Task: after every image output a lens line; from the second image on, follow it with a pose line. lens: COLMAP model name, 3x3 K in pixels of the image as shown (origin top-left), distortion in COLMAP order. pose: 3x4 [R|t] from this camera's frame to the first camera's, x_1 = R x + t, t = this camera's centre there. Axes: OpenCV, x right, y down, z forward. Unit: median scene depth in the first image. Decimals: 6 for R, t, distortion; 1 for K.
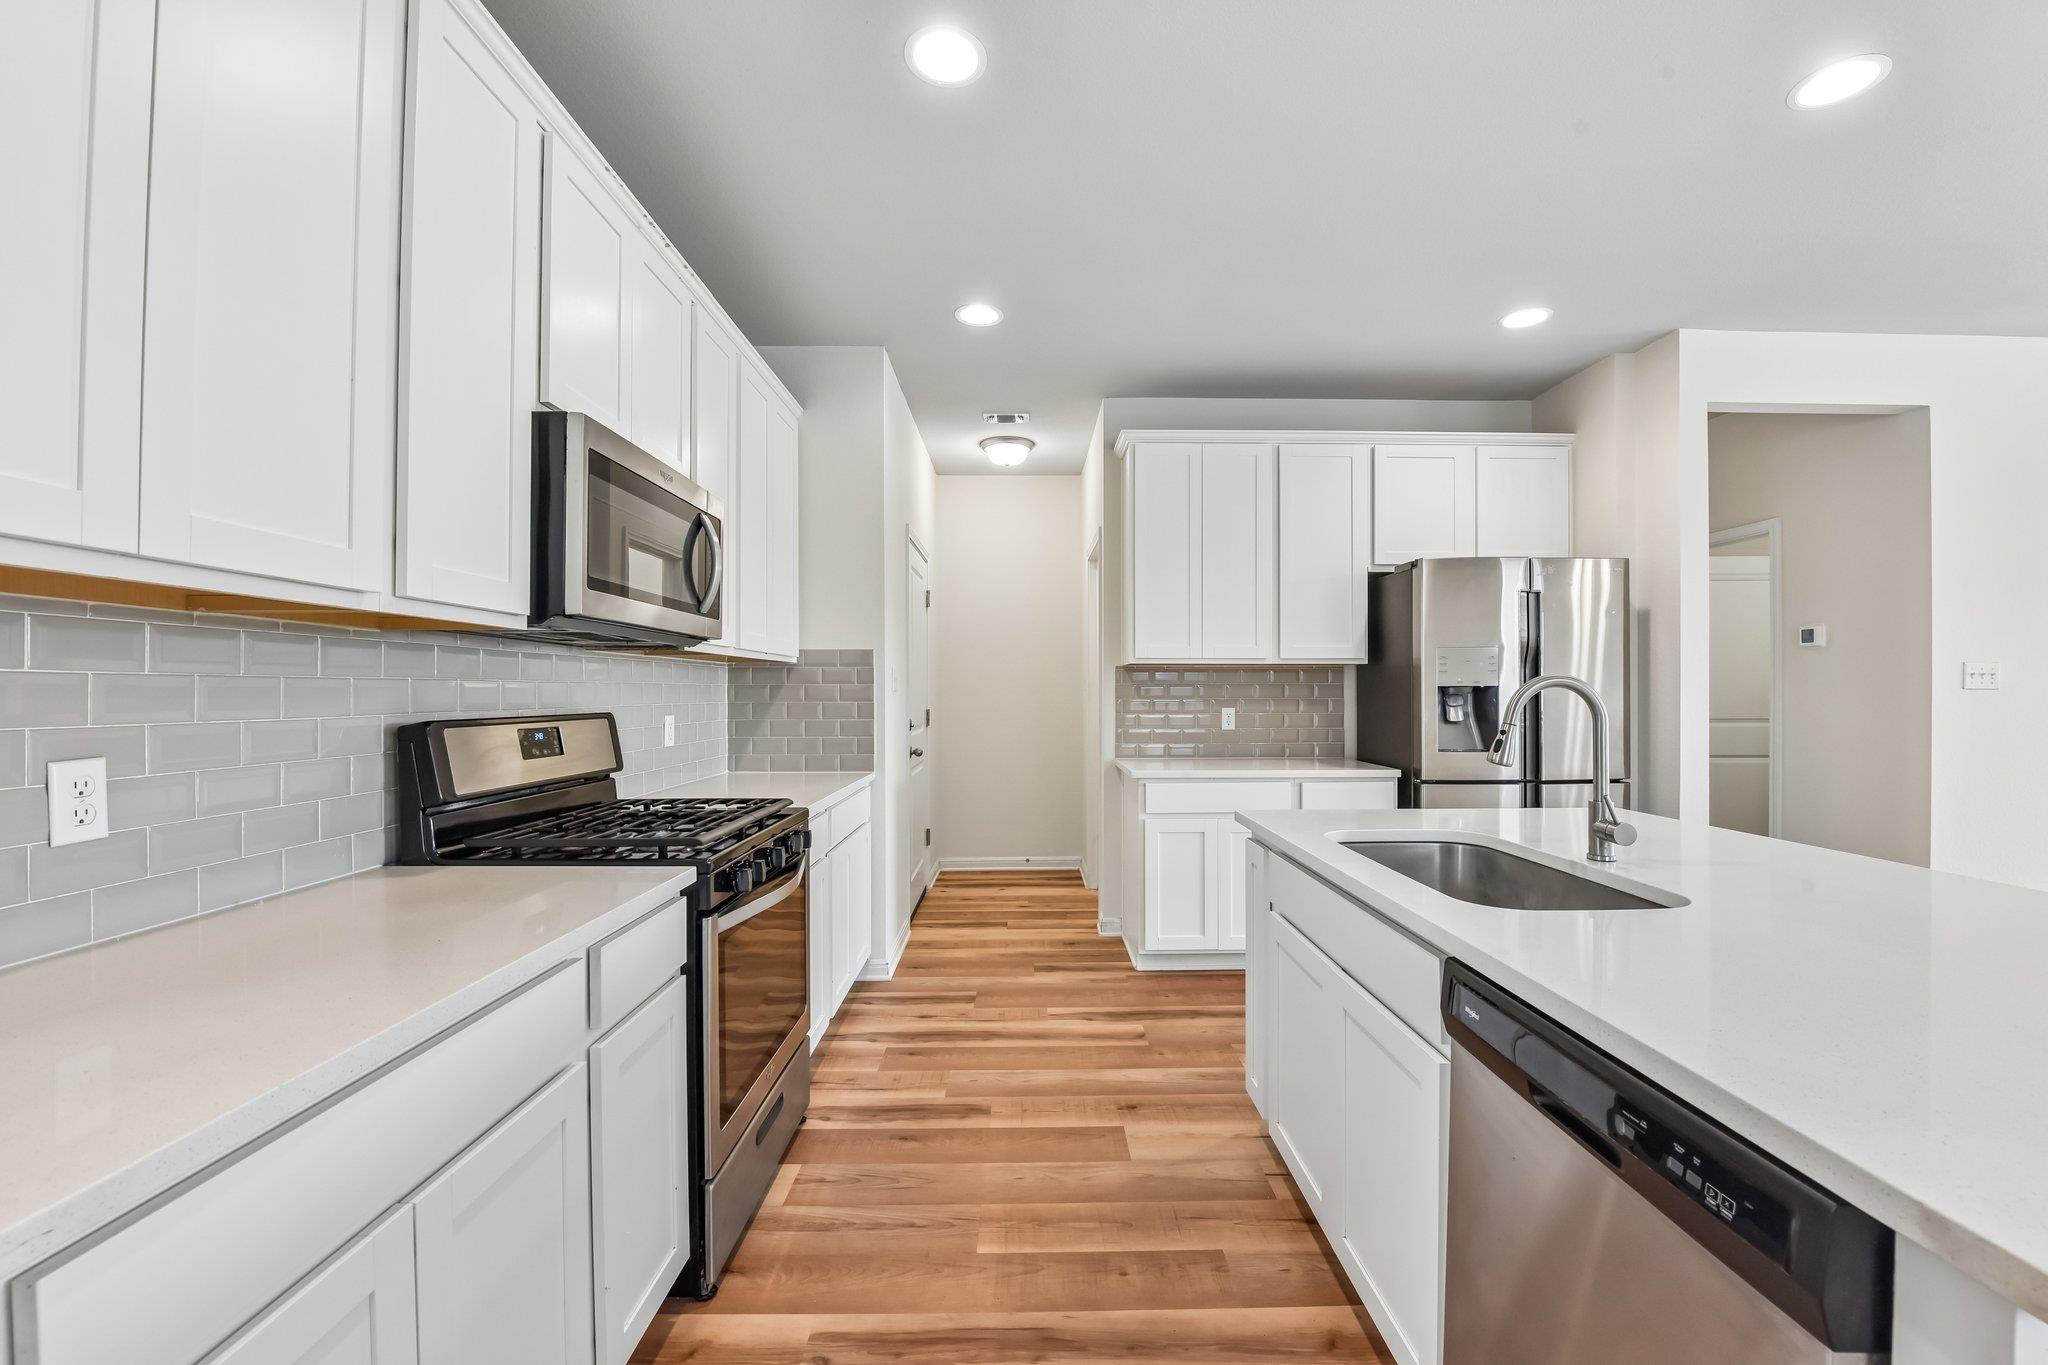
lens RADIAL K [[822.9, 0, 1037.9], [0, 822.9, 690.3], [0, 0, 1]] dist [-0.021197, 0.000505]
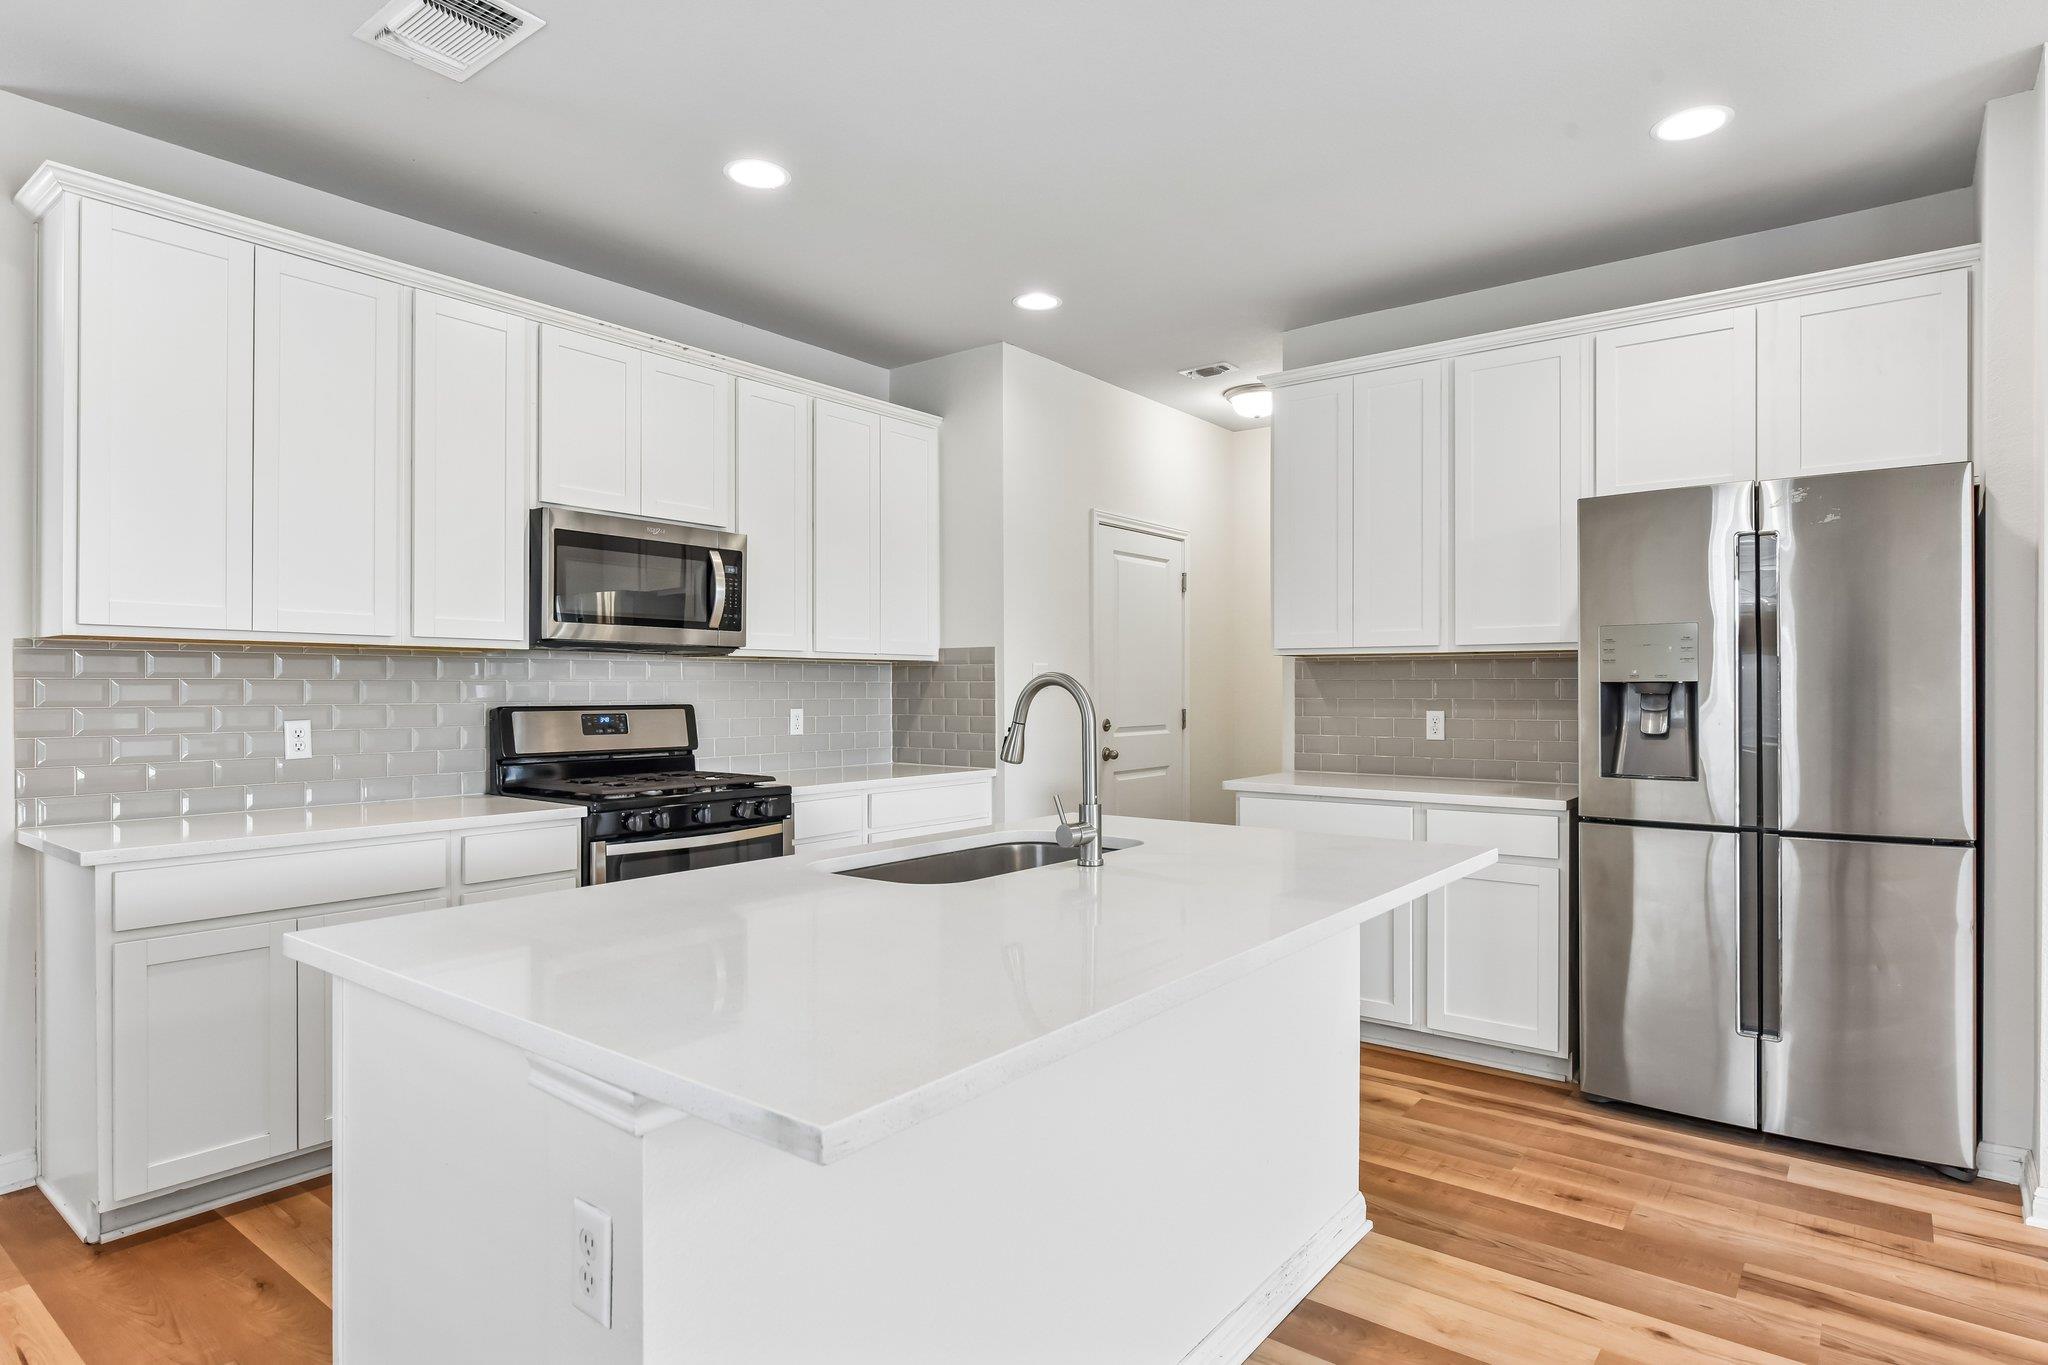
lens RADIAL K [[1113.5, 0, 1033.6], [0, 1113.5, 692.0], [0, 0, 1]] dist [0.001054, -0.002890]
pose [[0.785832, 0.003463, -0.618430, 0.688496], [-0.000255, 0.999986, 0.005276, -0.001716], [0.618440, -0.003988, 0.785822, -0.039948]]
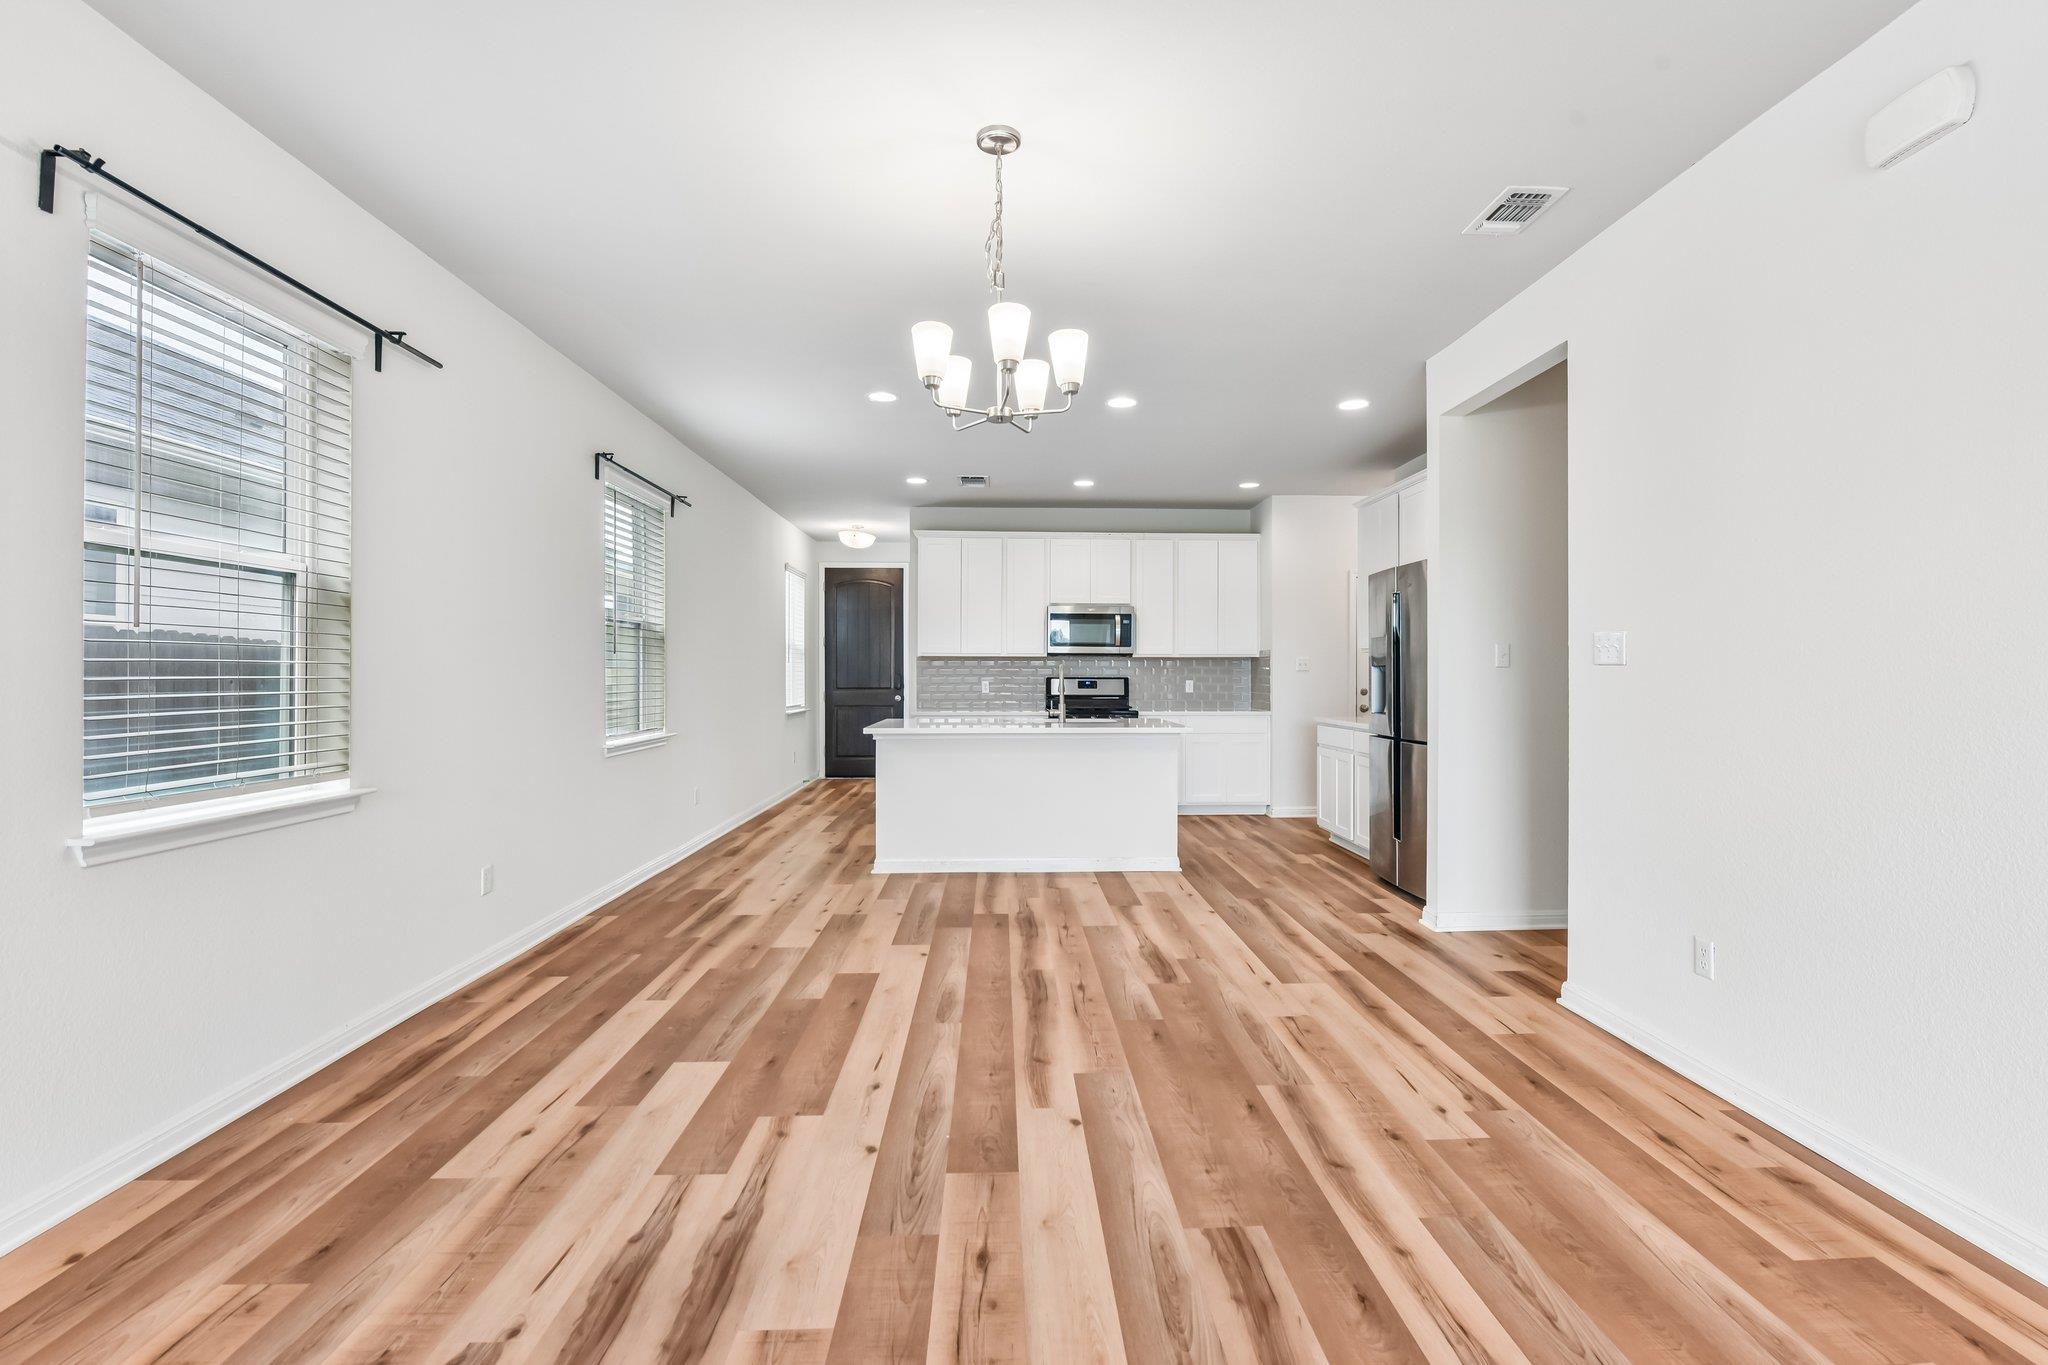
lens RADIAL K [[924.5, 0, 1029.9], [0, 924.5, 670.5], [0, 0, 1]] dist [-0.013056, -0.000065]
pose [[0.023619, -0.002157, -0.999719, 2.040291], [-0.001909, 0.999996, -0.002203, 0.006324], [0.999719, 0.001960, 0.023615, 0.372975]]
